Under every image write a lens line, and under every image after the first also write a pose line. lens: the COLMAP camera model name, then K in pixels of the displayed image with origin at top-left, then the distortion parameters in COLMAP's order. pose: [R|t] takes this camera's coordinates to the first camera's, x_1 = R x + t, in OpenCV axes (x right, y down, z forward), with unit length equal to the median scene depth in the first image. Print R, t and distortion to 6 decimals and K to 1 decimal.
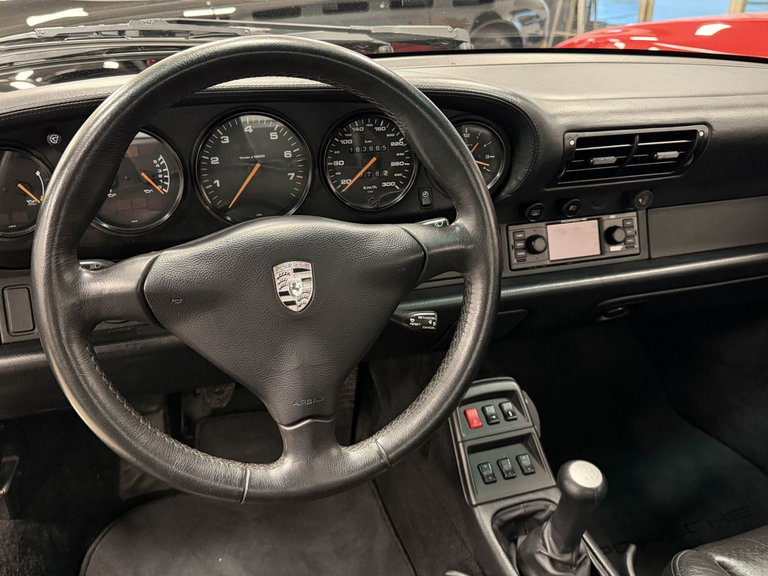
lens RADIAL K [[694.2, 0, 384.0], [0, 694.2, 288.0], [0, 0, 1]] dist [0.127565, -0.267556]
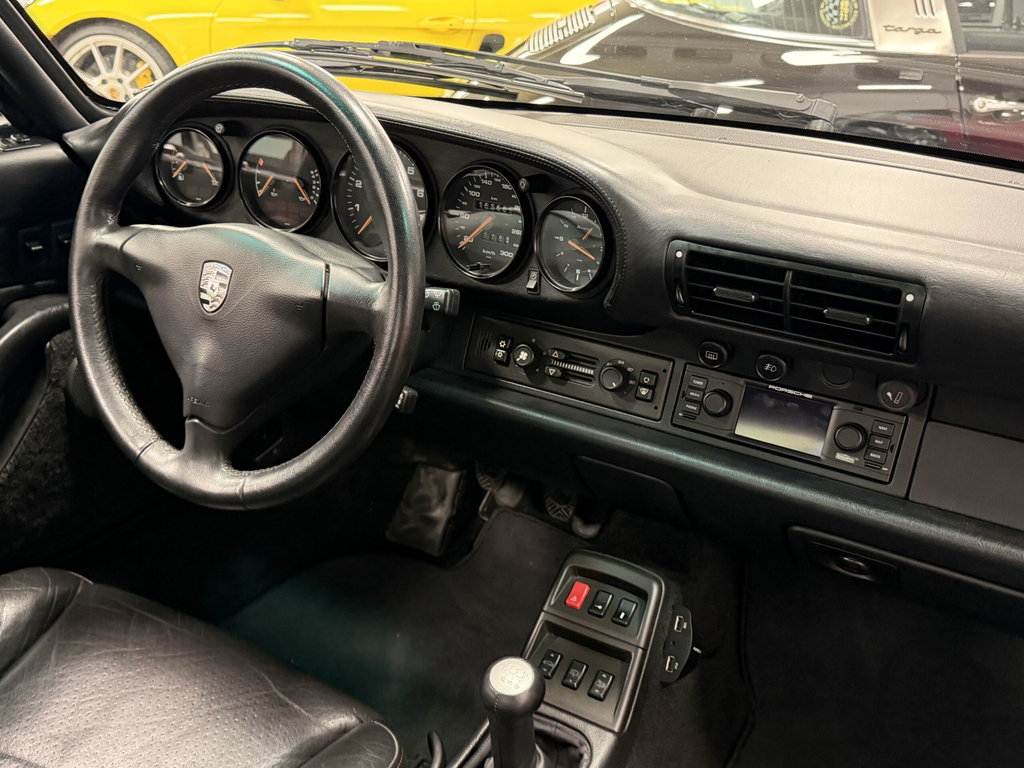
lens RADIAL K [[950.5, 0, 512.0], [0, 950.5, 384.0], [0, 0, 1]] dist [0.051310, -0.004608]
pose [[0.667388, 0.318068, -0.673369, 0.827163], [-0.352584, 0.931394, 0.090495, -0.108796], [0.655956, 0.177024, 0.733747, 0.193846]]
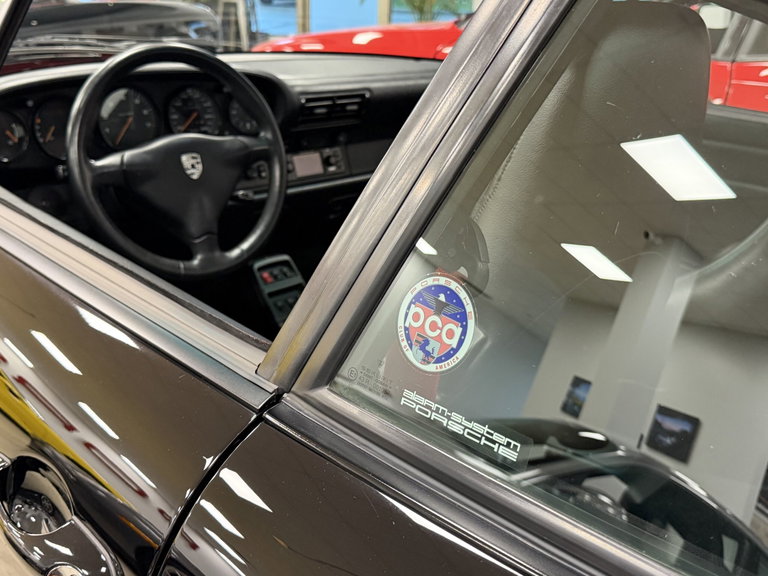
lens RADIAL K [[792.3, 0, 384.0], [0, 792.3, 288.0], [0, 0, 1]] dist [0.058032, -0.007199]
pose [[0.907655, -0.134311, 0.397647, -0.415497], [0.154358, 0.987839, -0.018675, 0.333602], [-0.390303, 0.078330, 0.917348, -0.909411]]
